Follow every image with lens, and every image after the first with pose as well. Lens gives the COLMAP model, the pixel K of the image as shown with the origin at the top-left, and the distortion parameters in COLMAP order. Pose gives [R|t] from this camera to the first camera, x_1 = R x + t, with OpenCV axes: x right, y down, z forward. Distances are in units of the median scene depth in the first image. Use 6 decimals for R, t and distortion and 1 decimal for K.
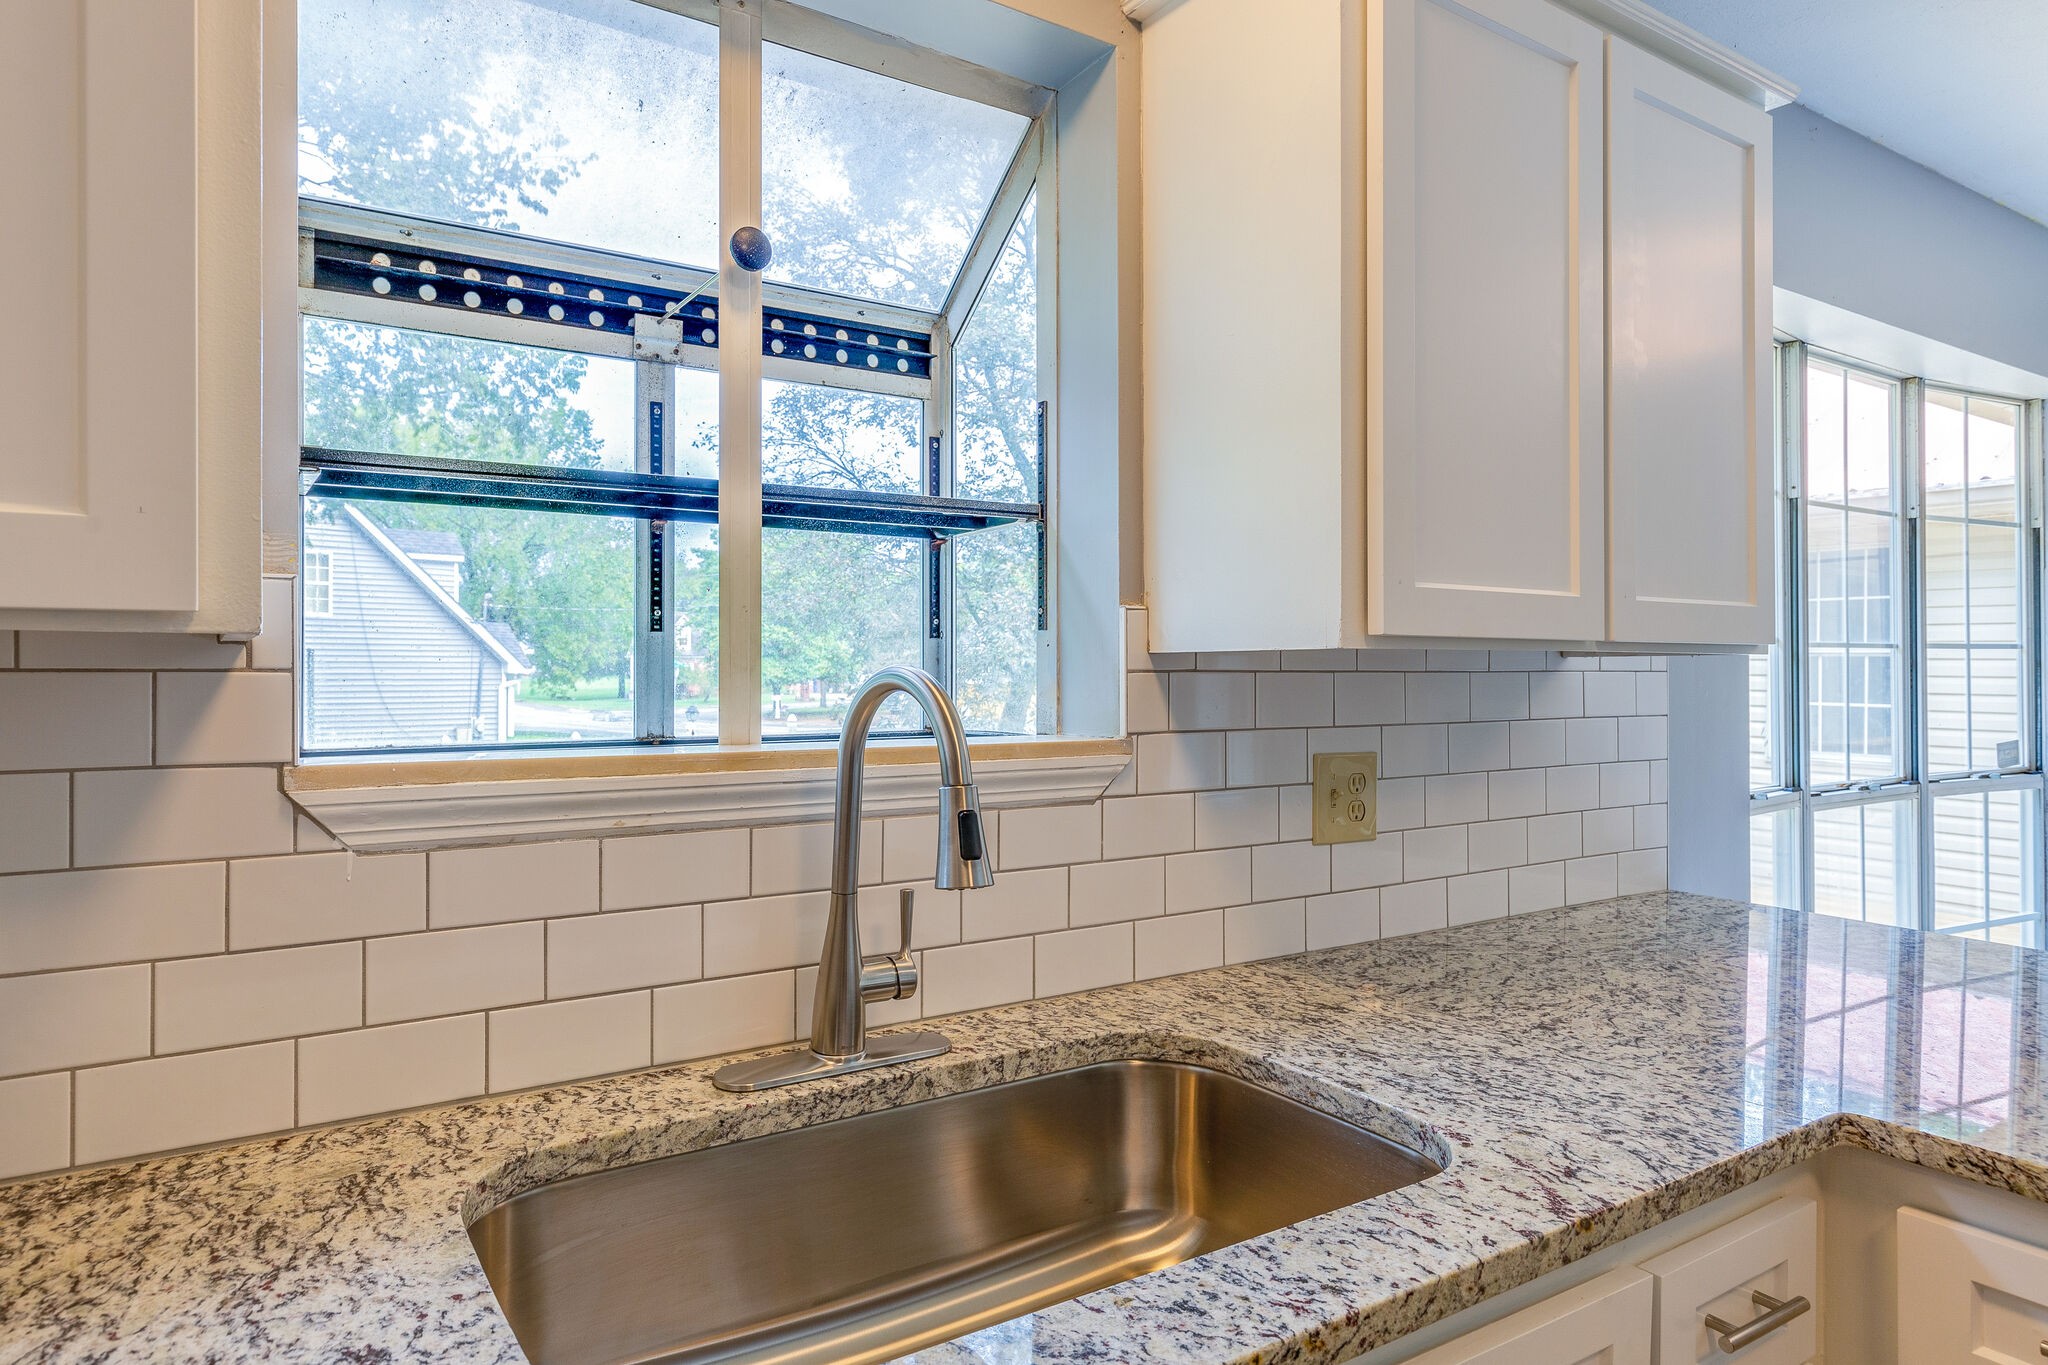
lens RADIAL K [[1196.9, 0, 961.7], [0, 1196.9, 670.1], [0, 0, 1]] dist [0.001874, -0.001451]
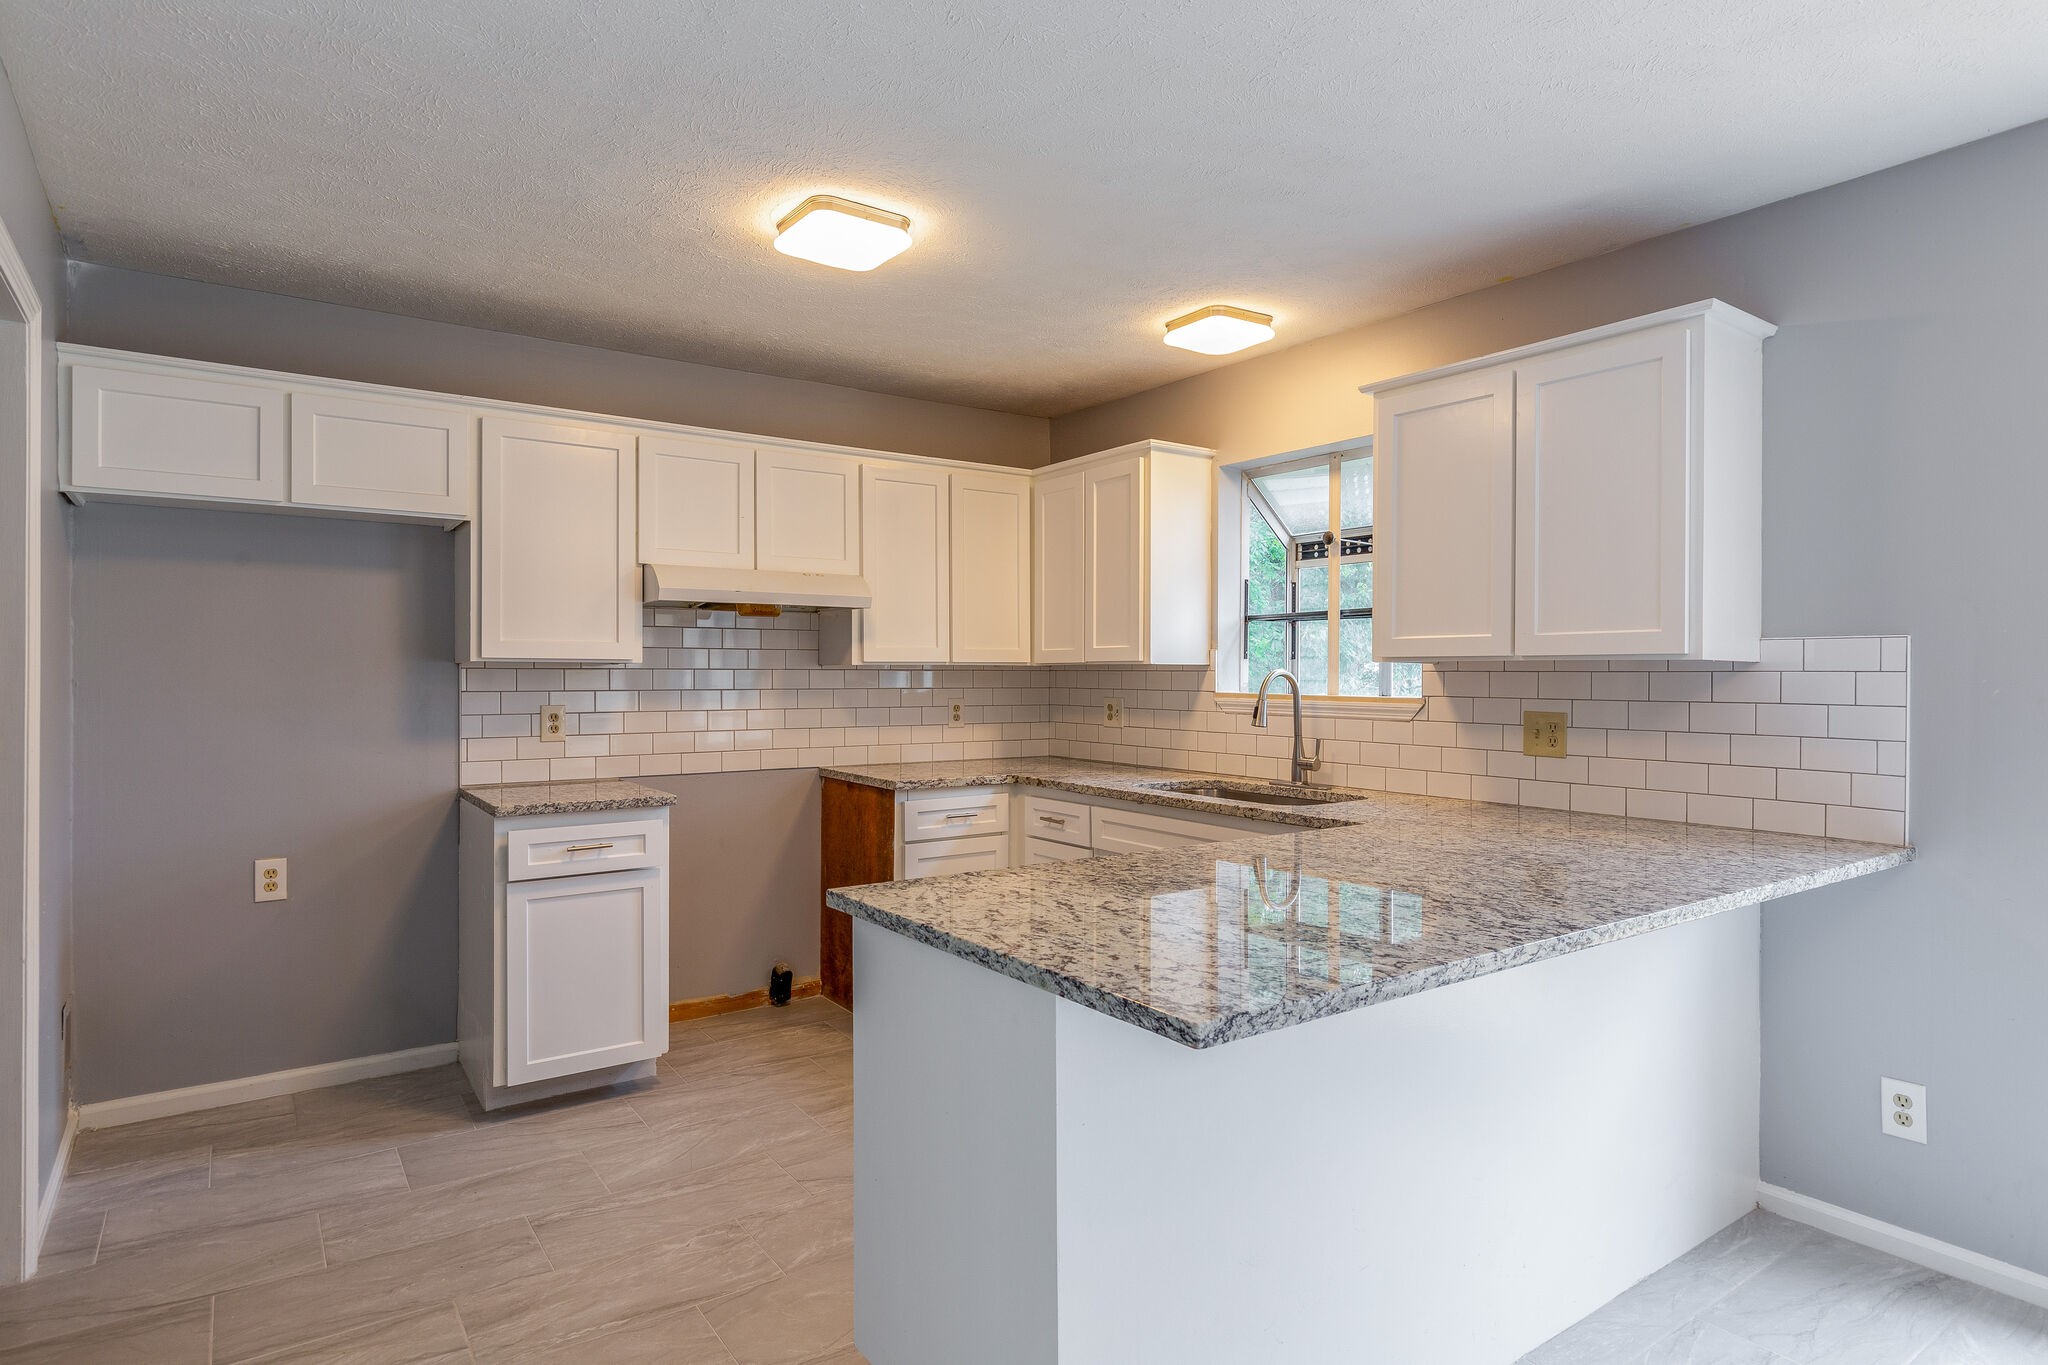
lens RADIAL K [[1116.7, 0, 1035.5], [0, 1116.7, 672.9], [0, 0, 1]] dist [0.001173, 0.001147]
pose [[0.067811, -0.002307, -0.997695, 2.296224], [-0.005135, 0.999983, -0.002662, 0.013818], [0.997685, 0.005304, 0.067799, 0.021549]]
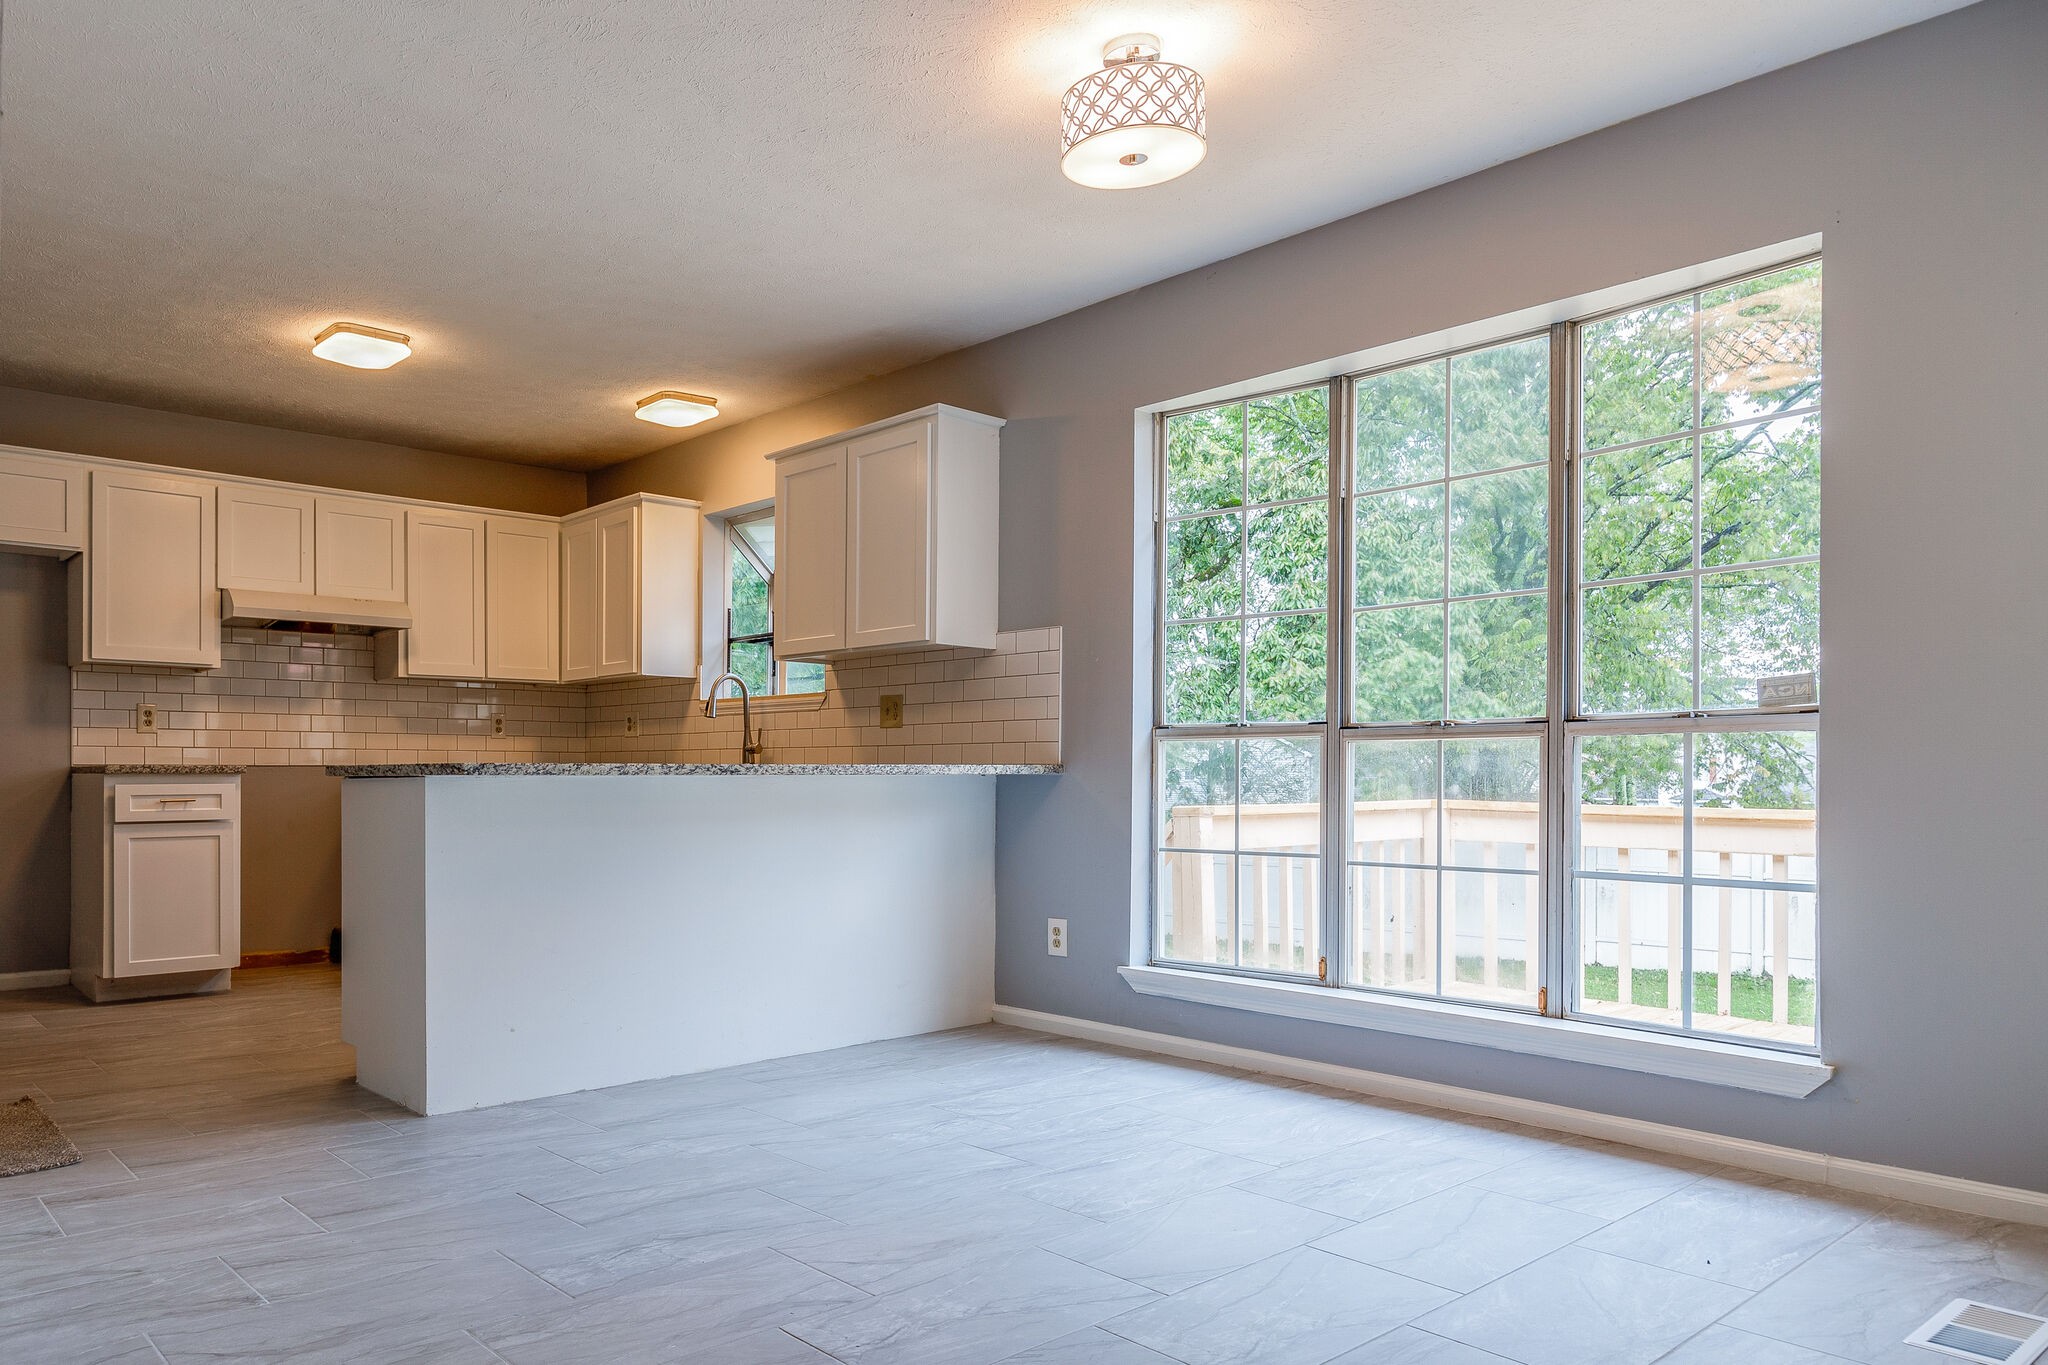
lens RADIAL K [[1373.7, 0, 795.9], [0, 1373.7, 768.3], [0, 0, 1]] dist [0.007244, -0.005549]
pose [[0.110995, -0.008405, -0.993785, 3.683915], [-0.003996, 0.999952, -0.008903, 0.286422], [0.993813, 0.004959, 0.110956, 0.467479]]
